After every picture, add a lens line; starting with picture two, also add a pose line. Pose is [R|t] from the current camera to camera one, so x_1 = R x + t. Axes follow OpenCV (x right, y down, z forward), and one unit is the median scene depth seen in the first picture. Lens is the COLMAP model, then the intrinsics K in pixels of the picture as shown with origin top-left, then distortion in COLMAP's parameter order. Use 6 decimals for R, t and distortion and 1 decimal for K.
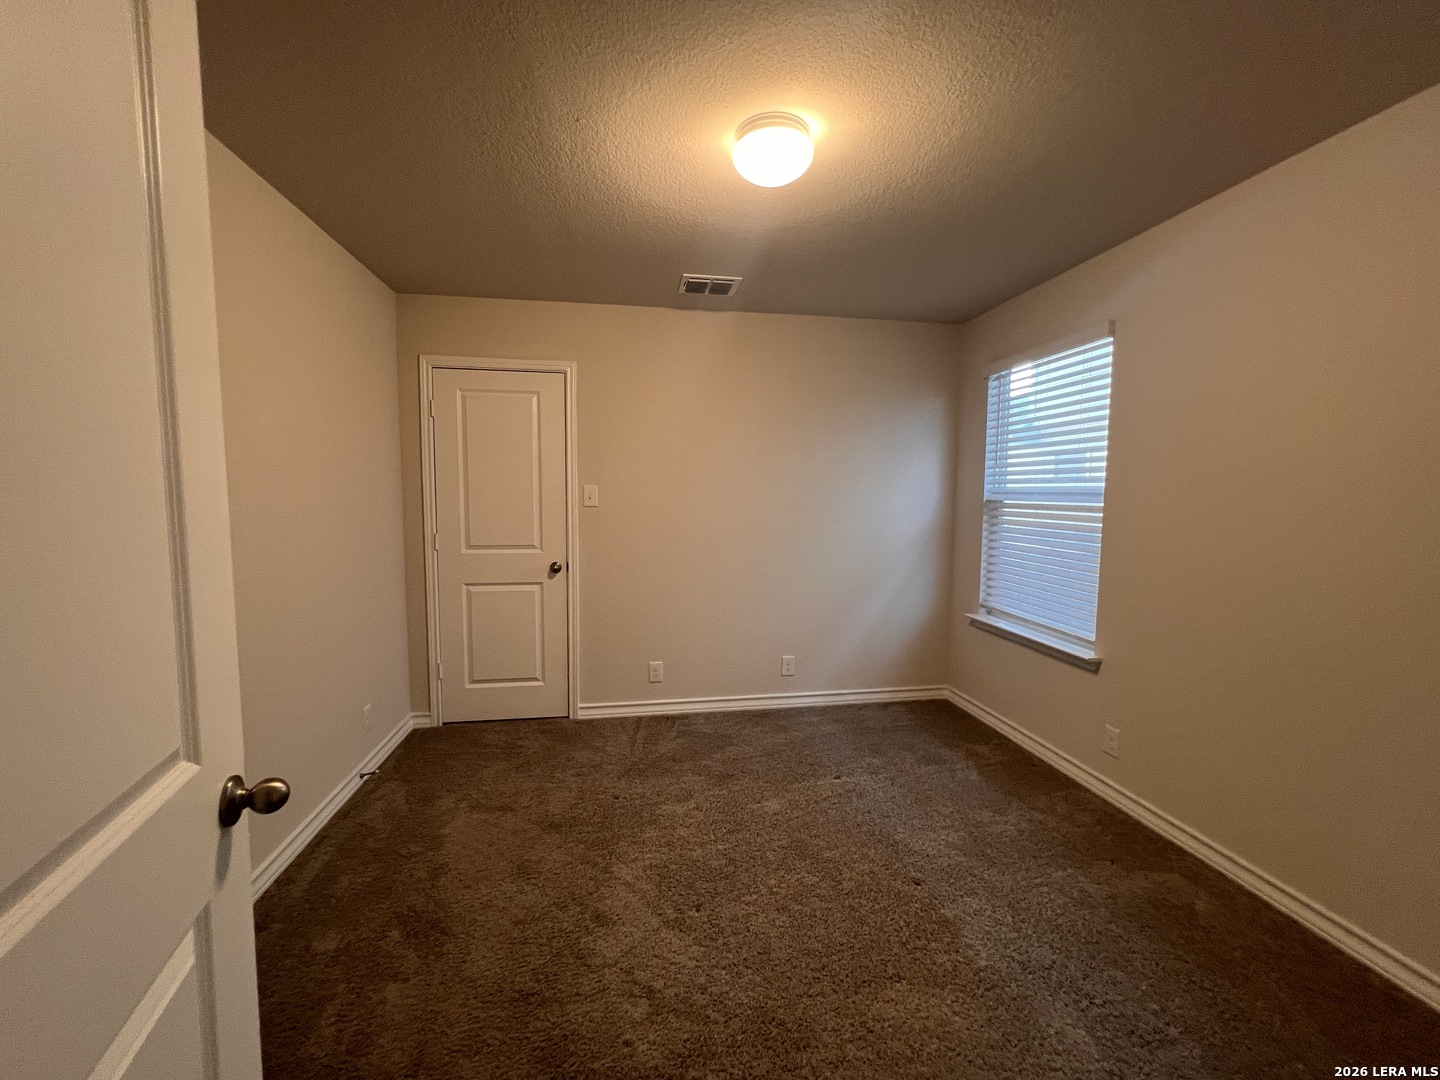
lens RADIAL K [[523.7, 0, 704.1], [0, 523.7, 530.6], [0, 0, 1]] dist [-0.001605, -0.000080]
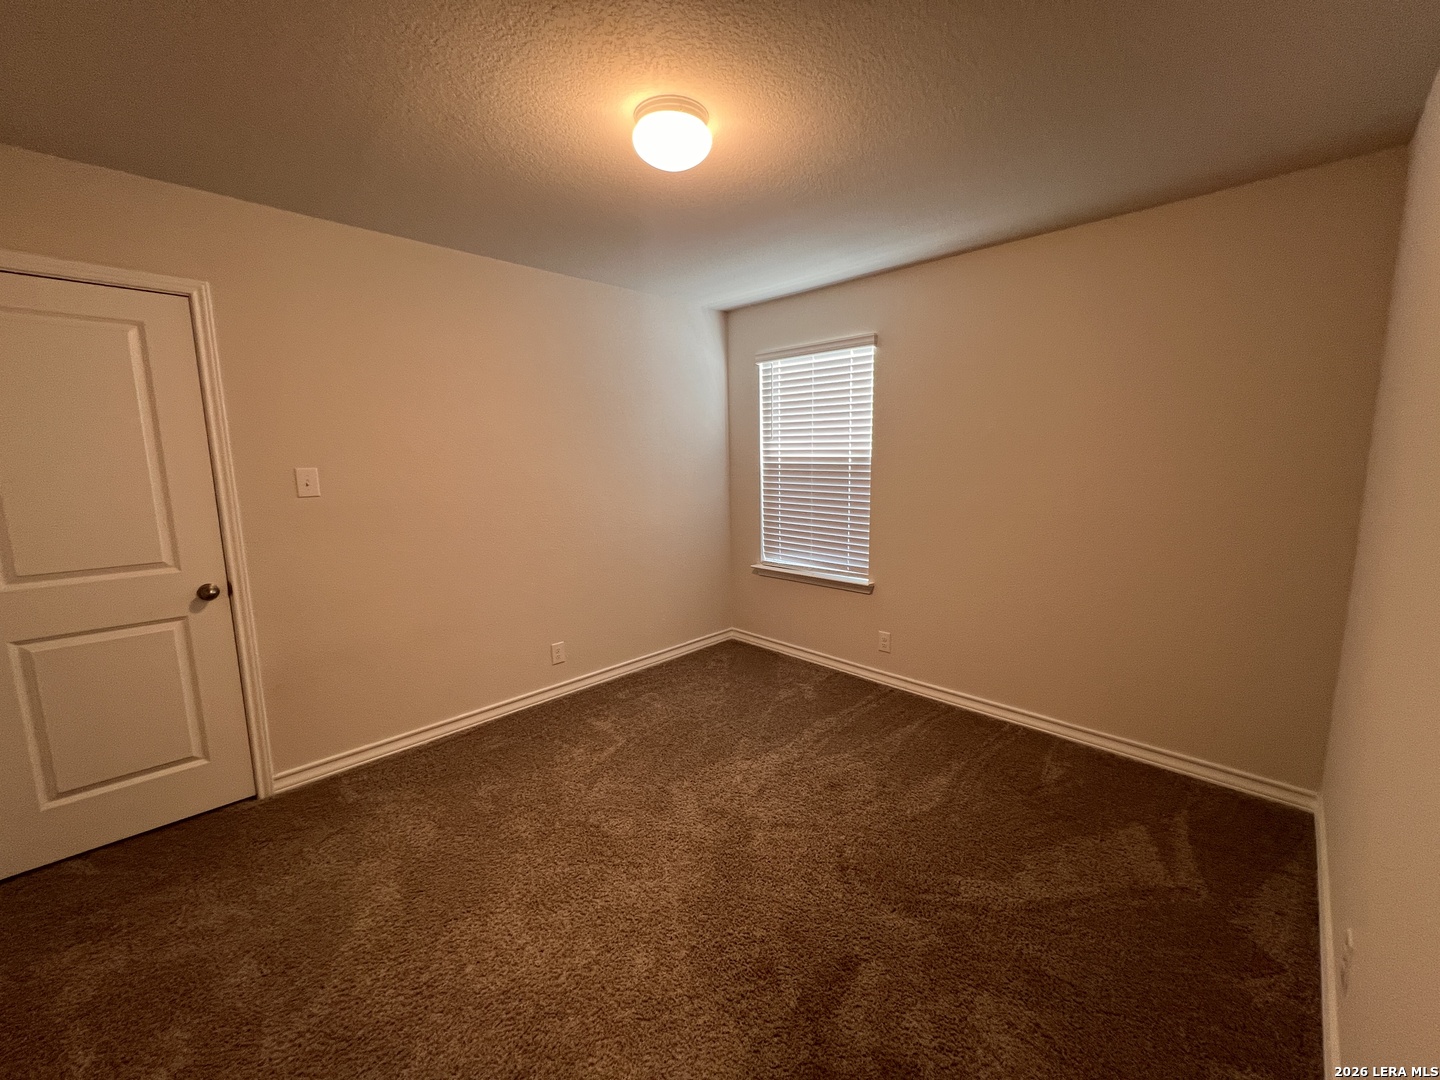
lens RADIAL K [[578.8, 0, 717.3], [0, 578.8, 535.8], [0, 0, 1]] dist [-0.002068, 0.001103]
pose [[0.803330, -0.111017, 0.585095, -0.189537], [0.073480, 0.993441, 0.087610, -0.017364], [-0.590984, -0.027387, 0.806219, 0.013192]]
